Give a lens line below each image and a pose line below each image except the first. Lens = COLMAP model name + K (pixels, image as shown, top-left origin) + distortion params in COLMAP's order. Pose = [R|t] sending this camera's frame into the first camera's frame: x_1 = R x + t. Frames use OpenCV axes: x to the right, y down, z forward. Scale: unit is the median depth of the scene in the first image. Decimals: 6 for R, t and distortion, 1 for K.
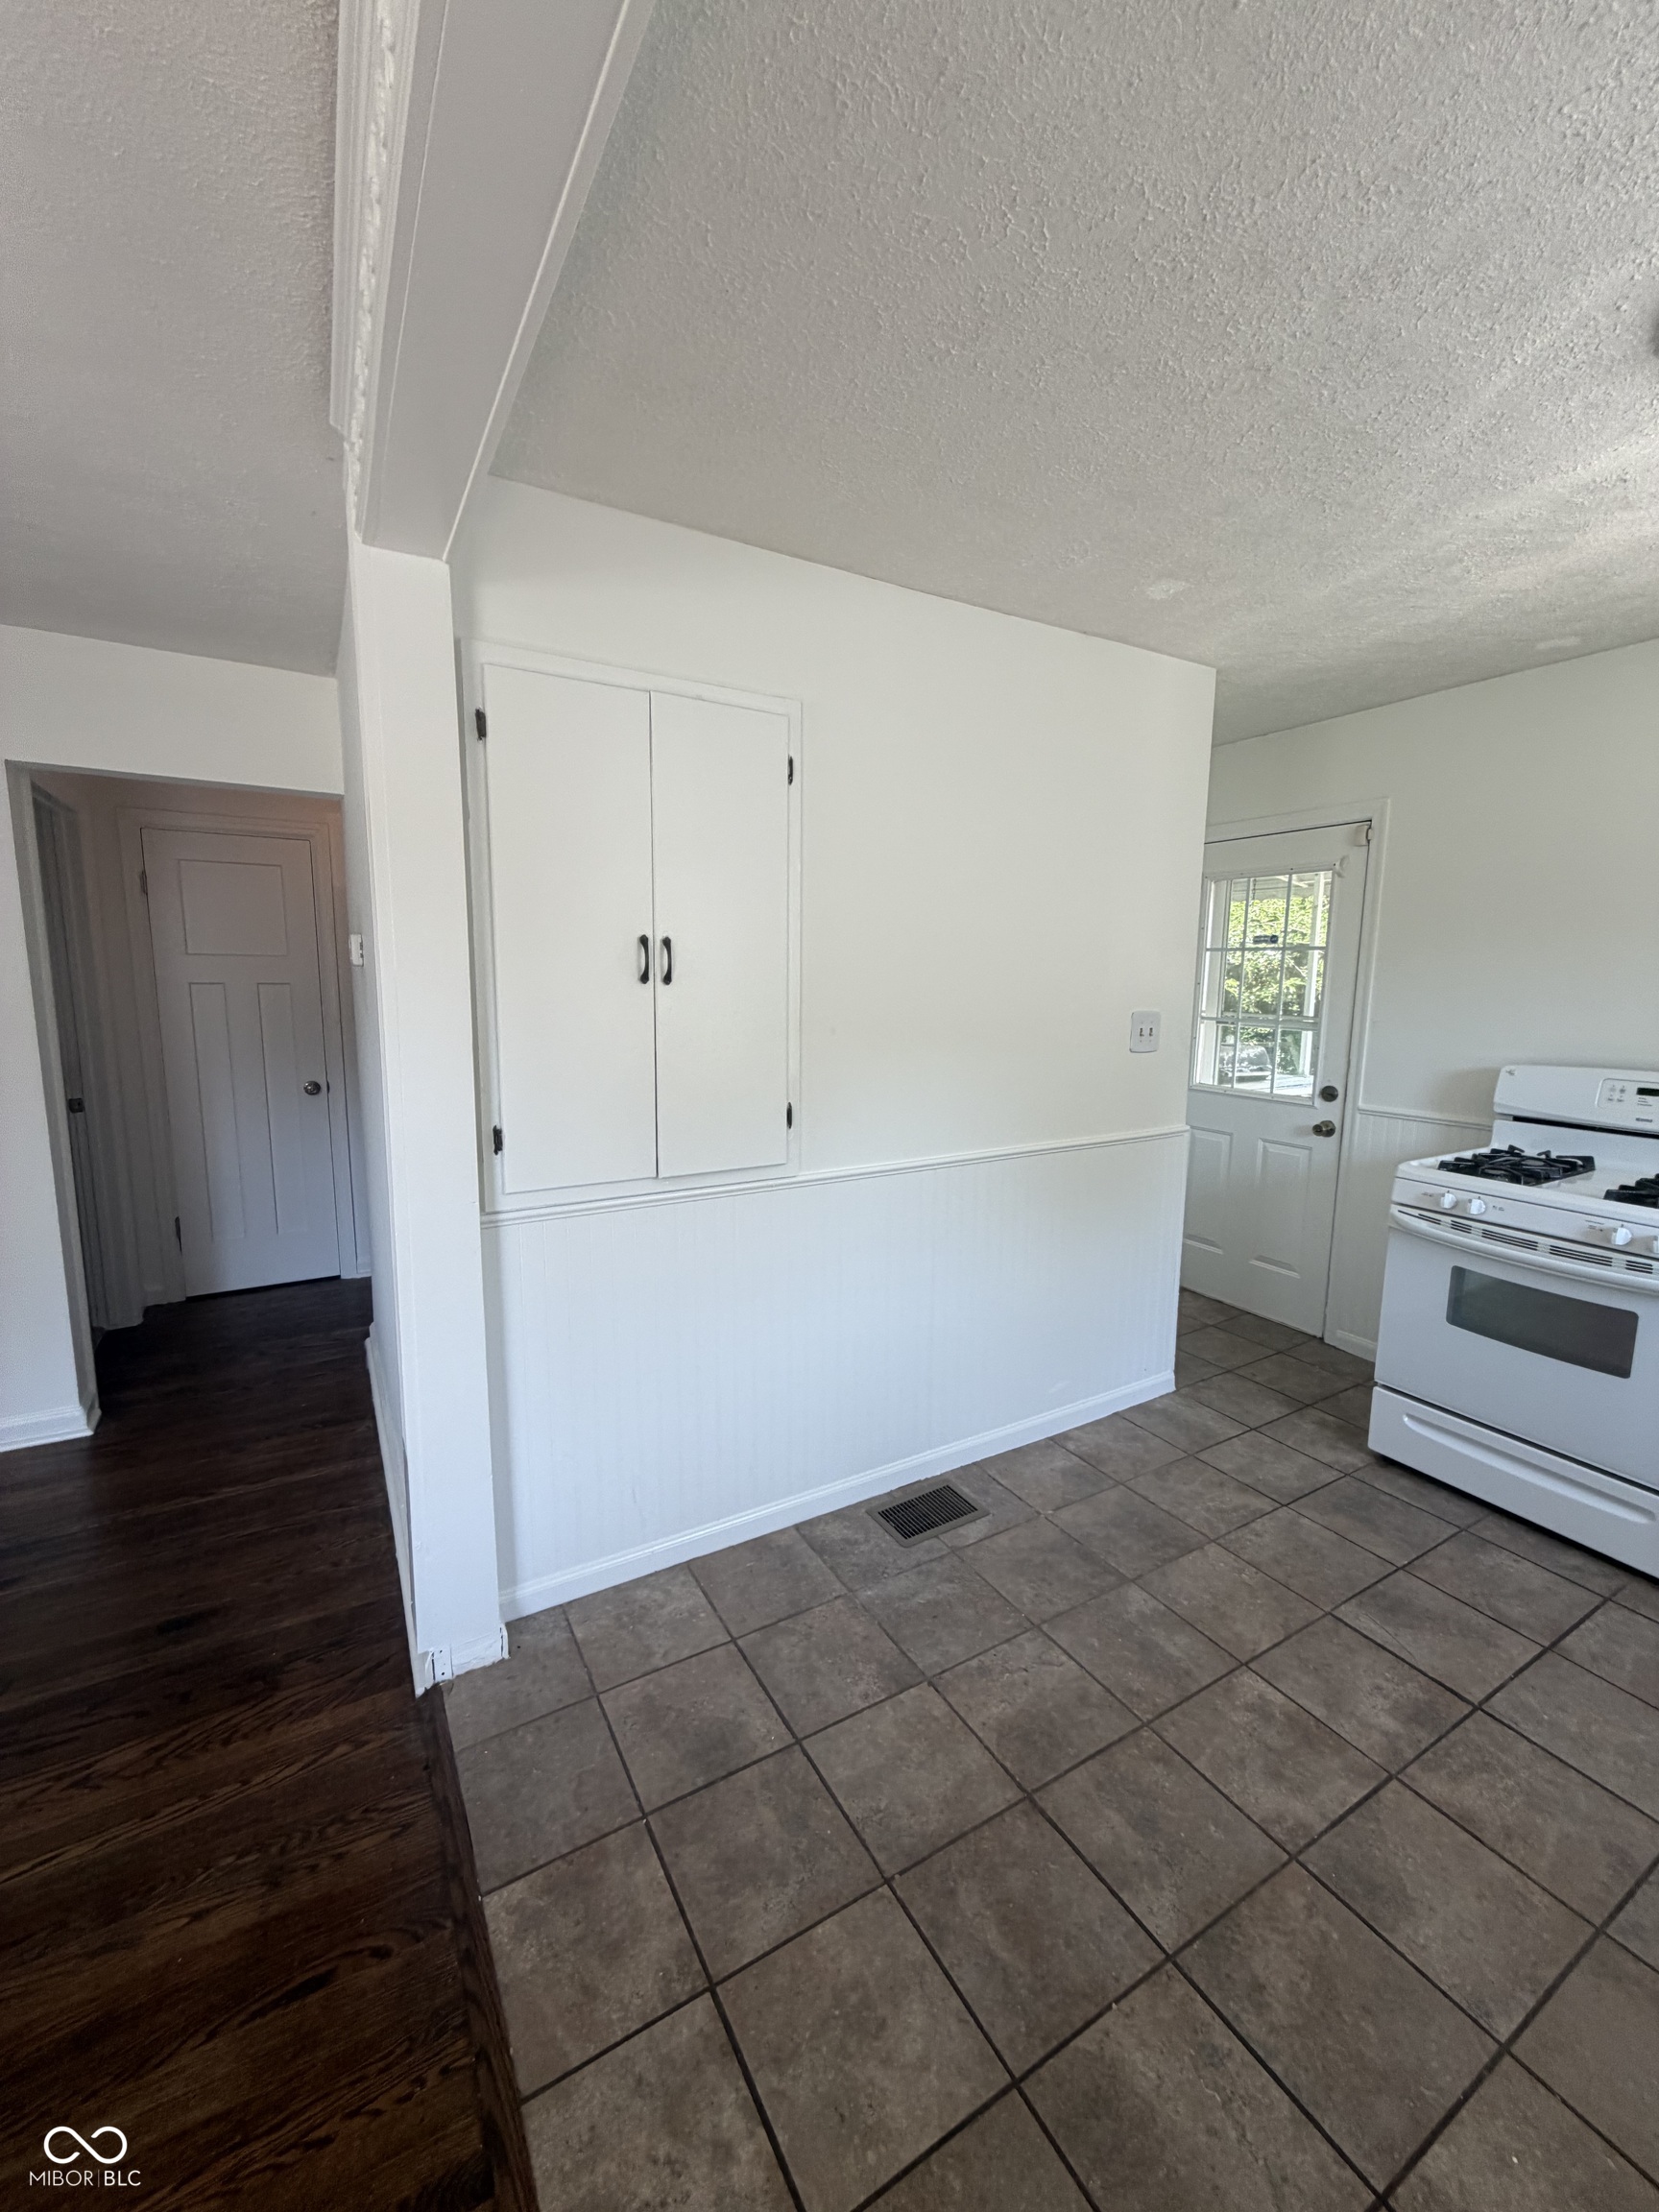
lens RADIAL K [[884.4, 0, 833.1], [0, 884.4, 1094.2], [0, 0, 1]] dist [-0.000149, 0.000206]
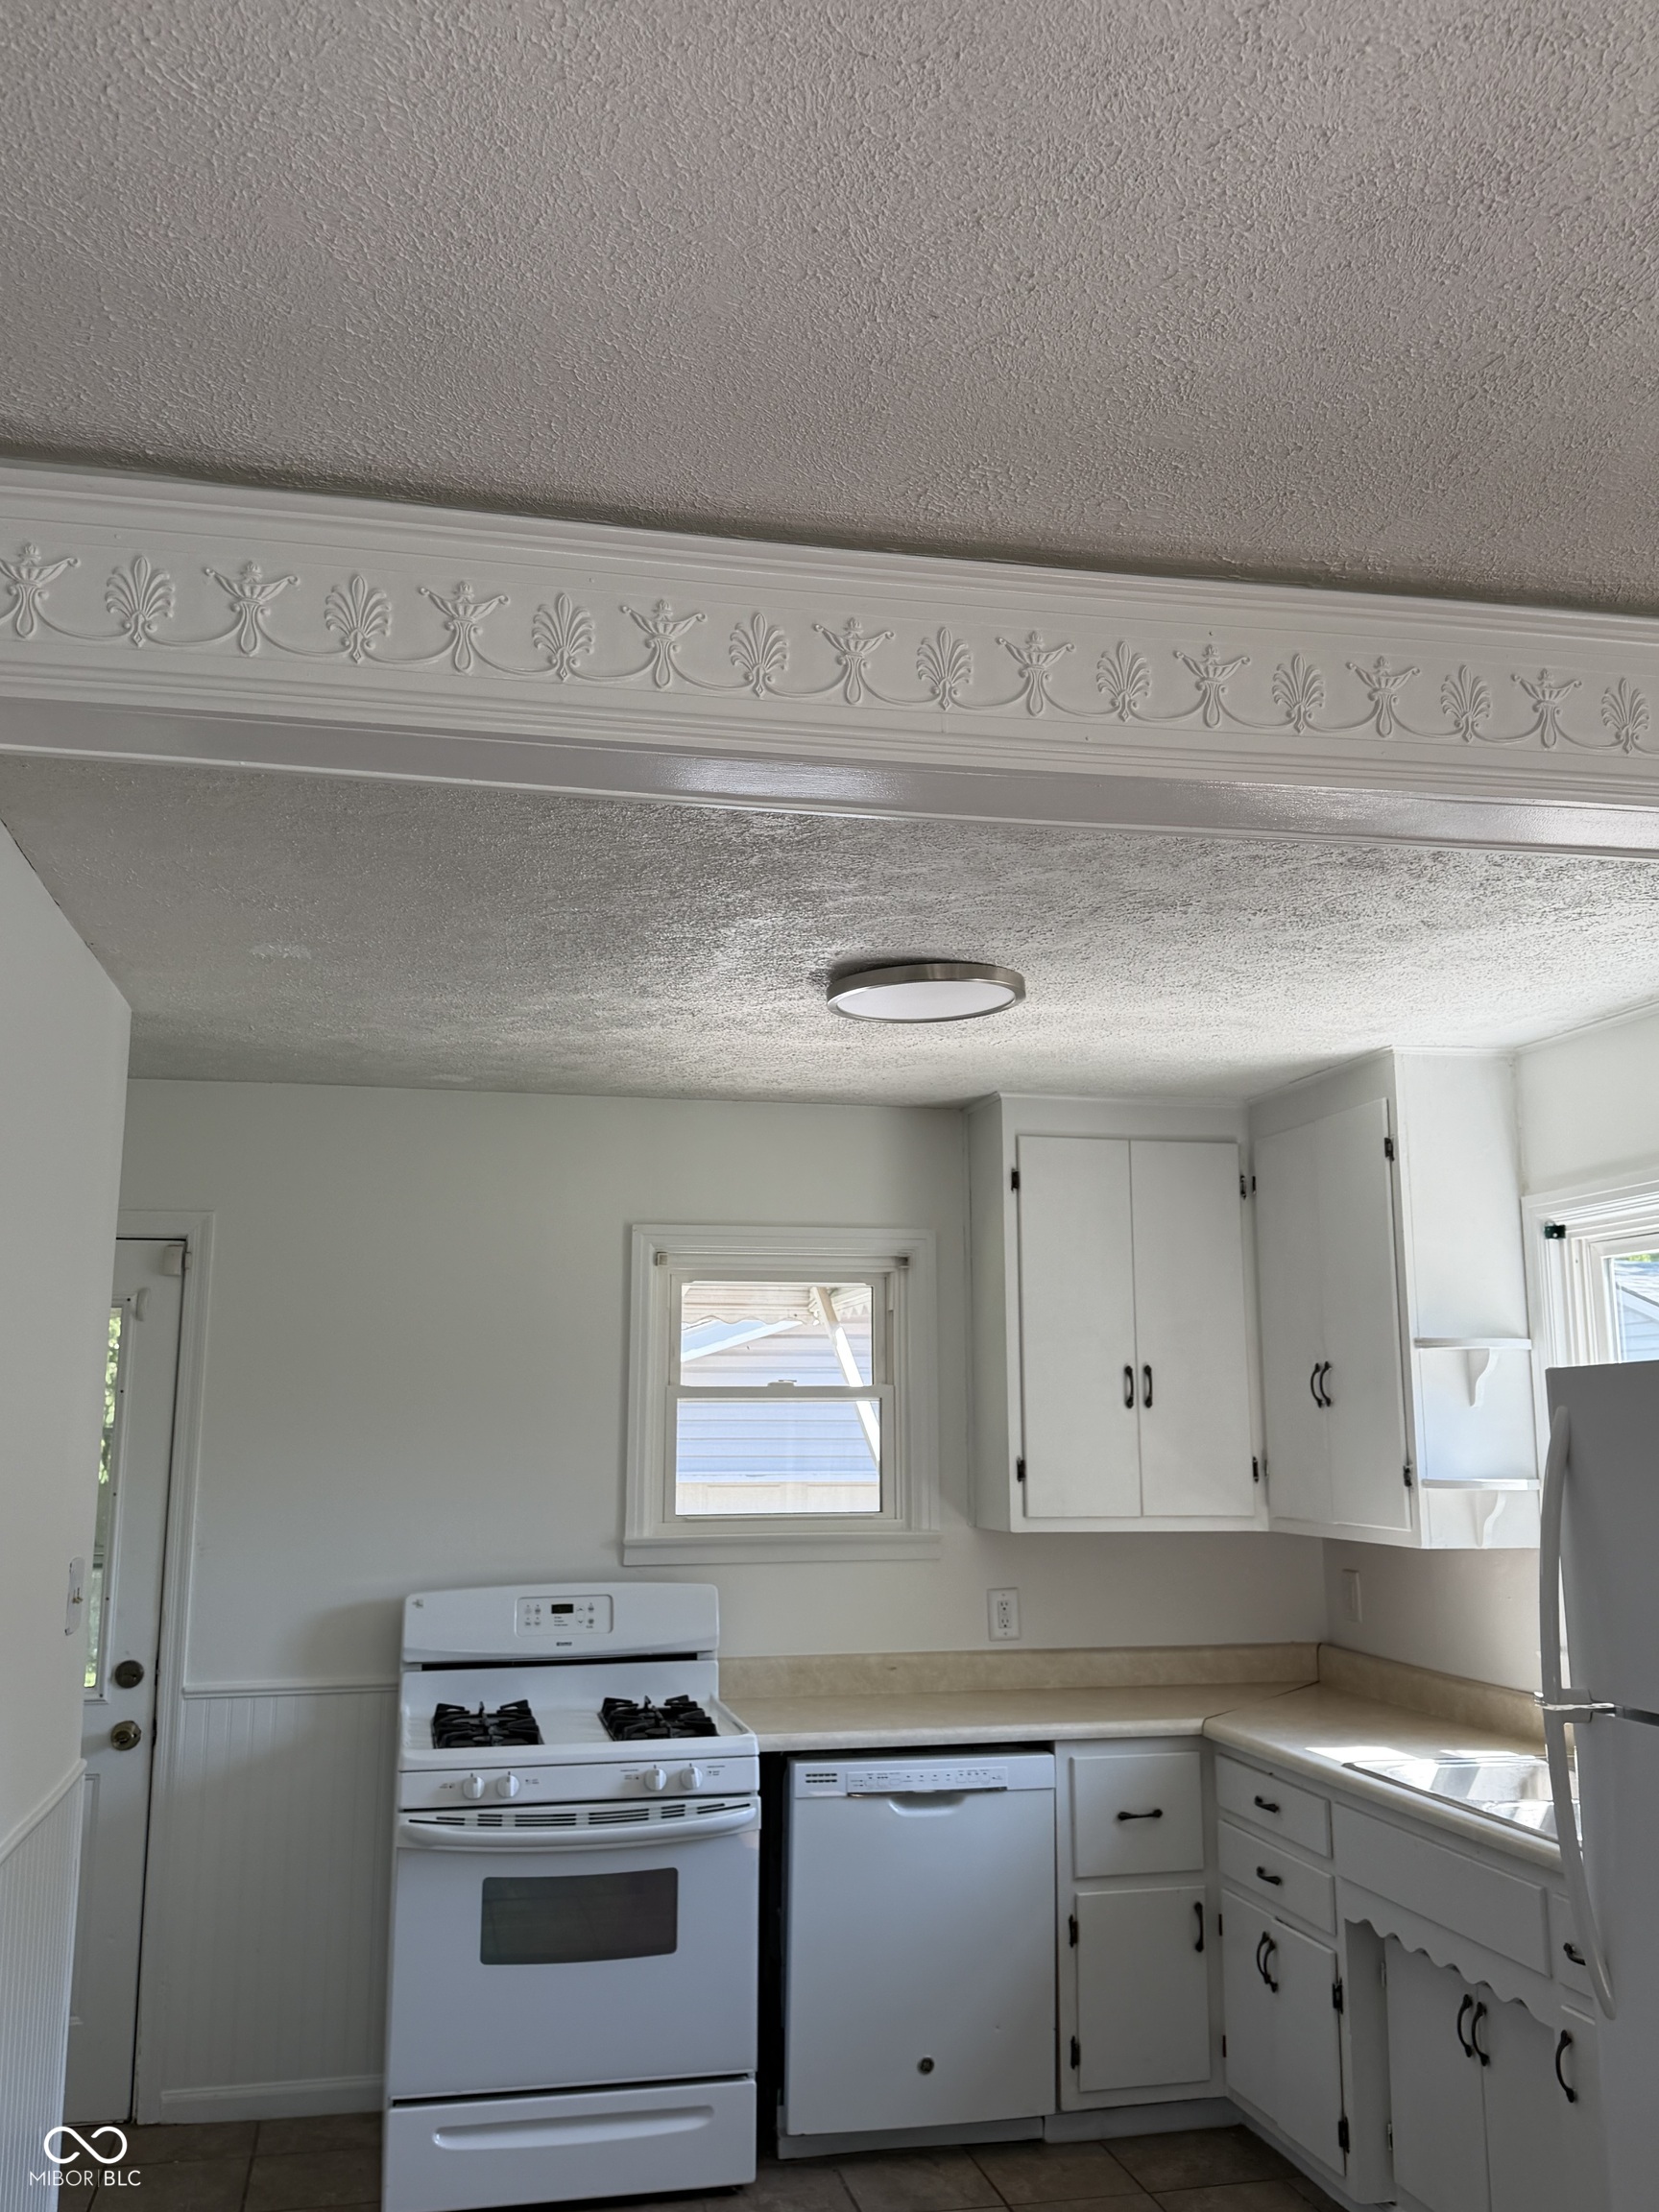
lens RADIAL K [[1887.8, 0, 832.0], [0, 1887.8, 1085.4], [0, 0, 1]] dist [0.062251, -0.091578]
pose [[0.299785, 0.158297, 0.940782, -1.152406], [0.130517, 0.970060, -0.204814, -0.120652], [-0.945037, 0.184188, 0.270148, 0.239444]]
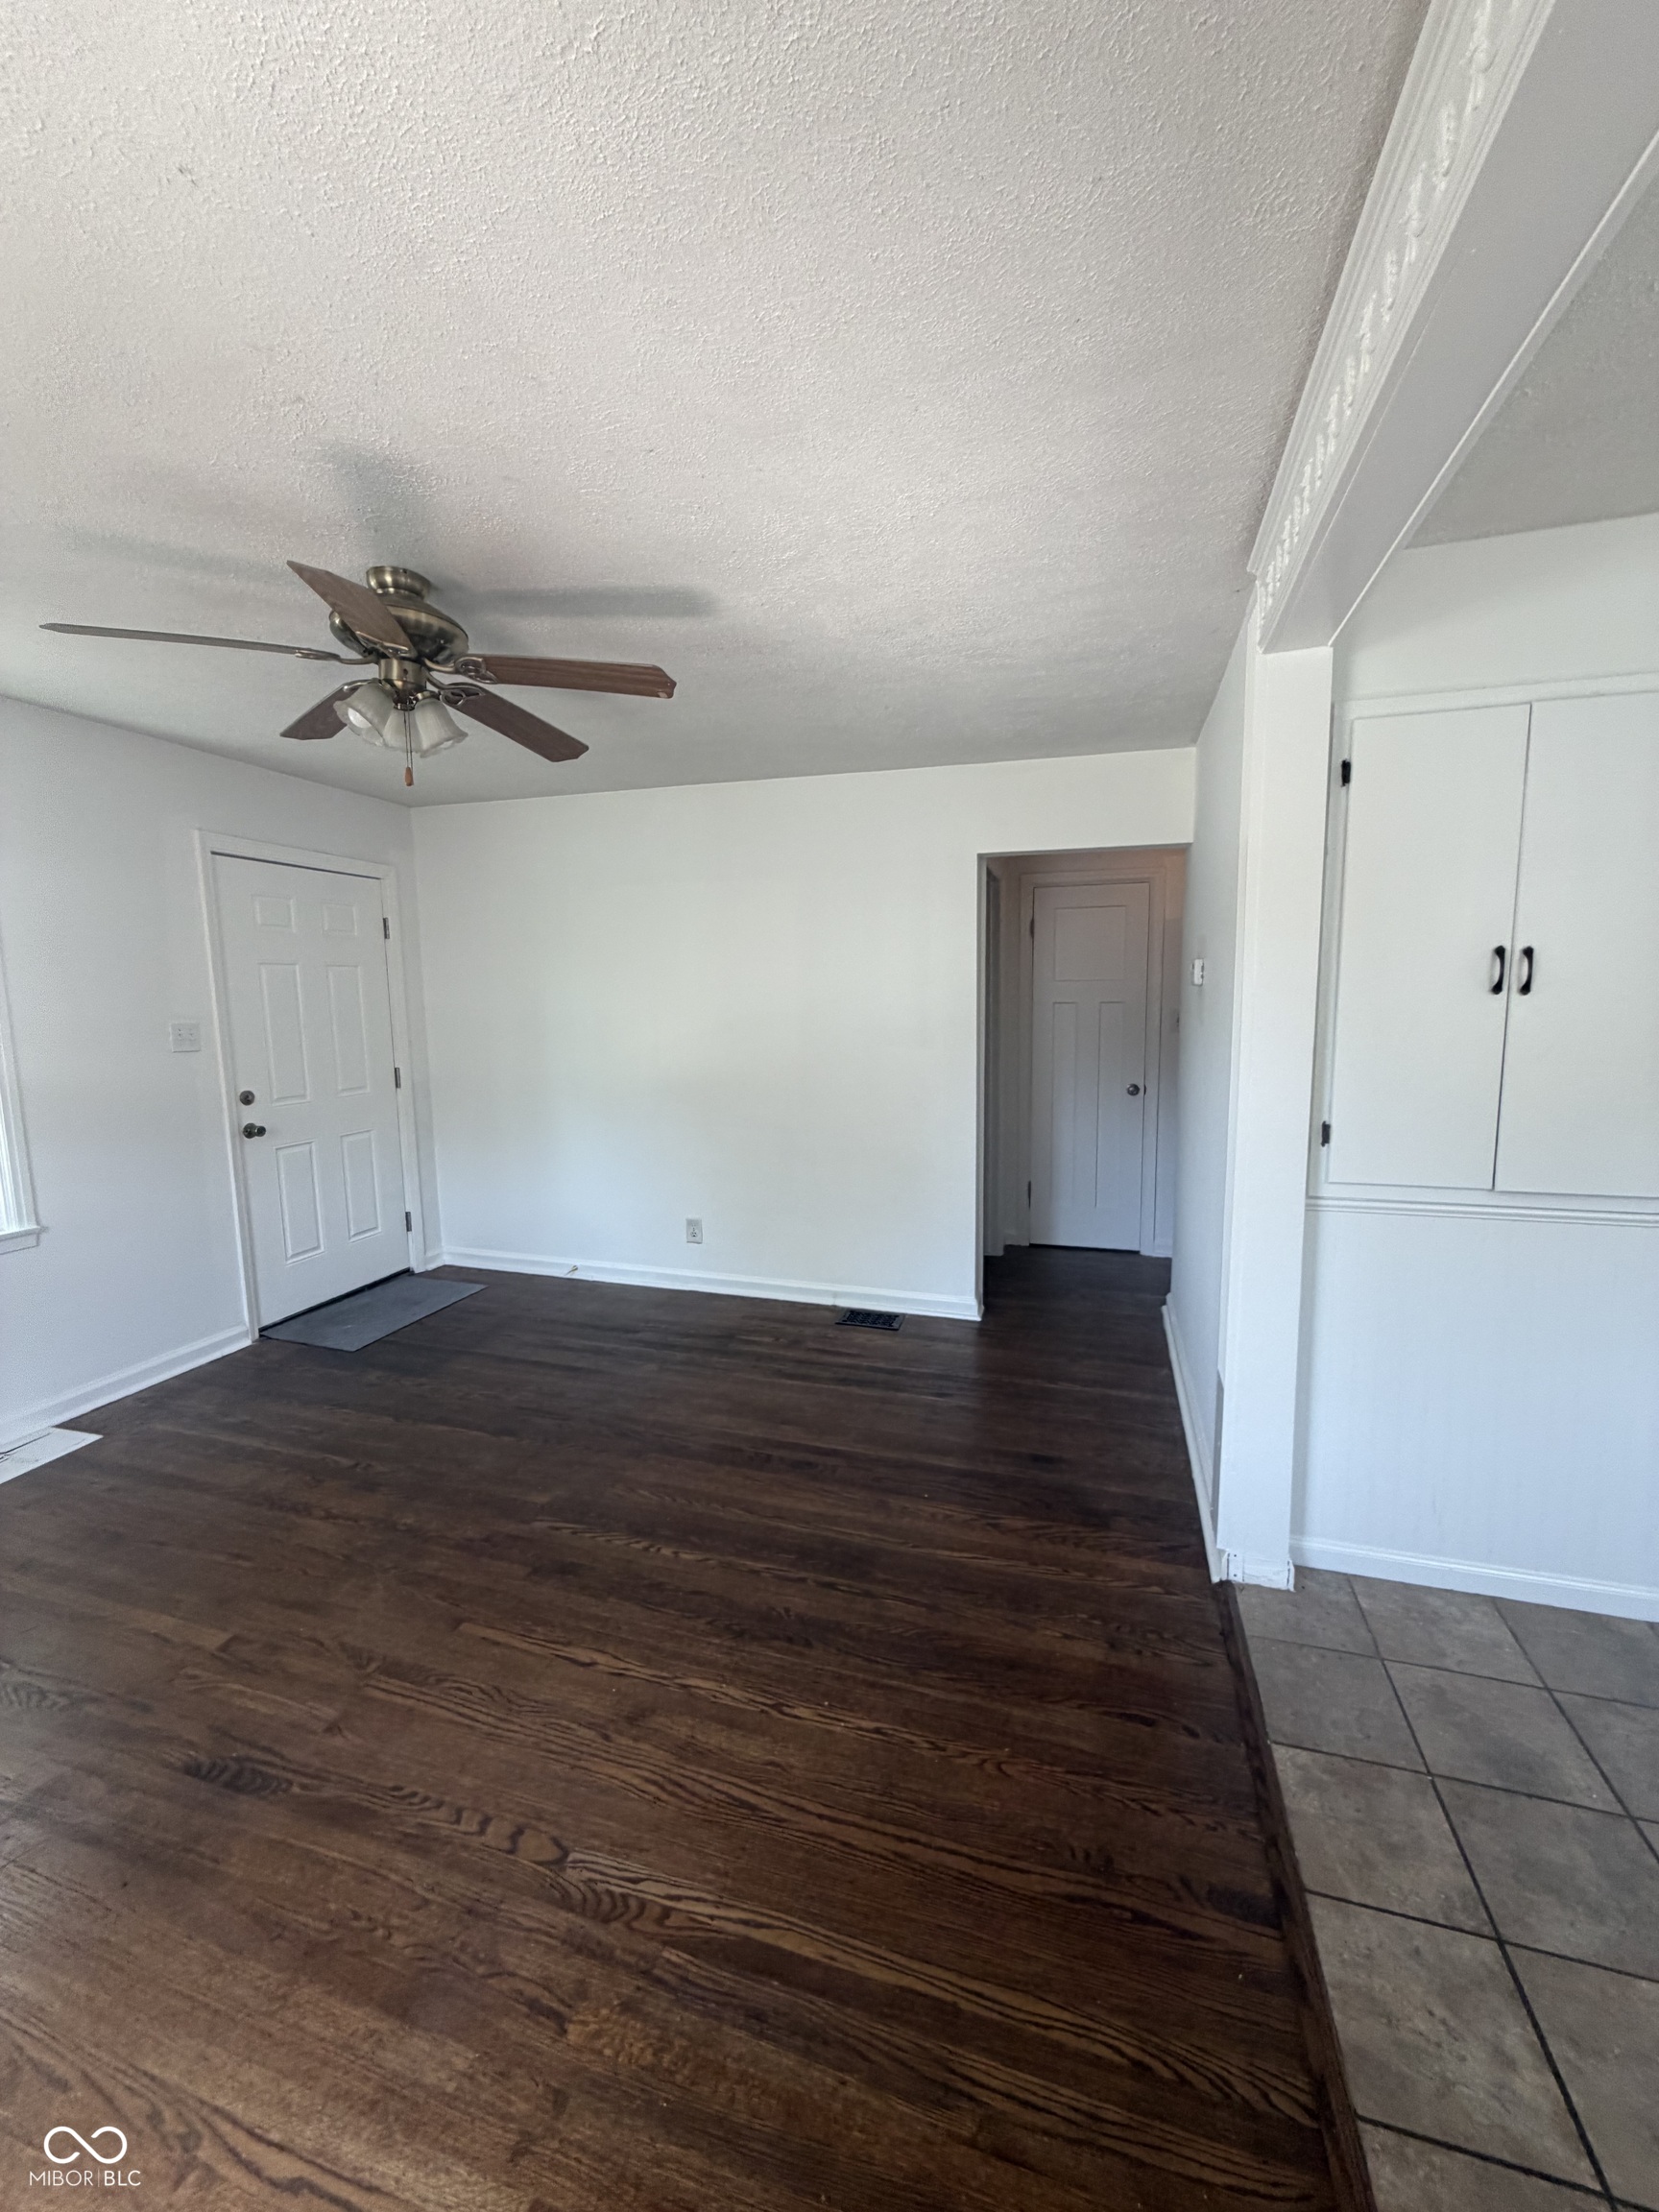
lens RADIAL K [[884.4, 0, 828.9], [0, 884.4, 1094.9], [0, 0, 1]] dist [-0.000149, 0.000206]
pose [[0.675357, 0.066141, -0.734520, 0.022518], [-0.081780, 0.996544, 0.014542, 0.040965], [0.732943, 0.050248, 0.678432, -0.259906]]
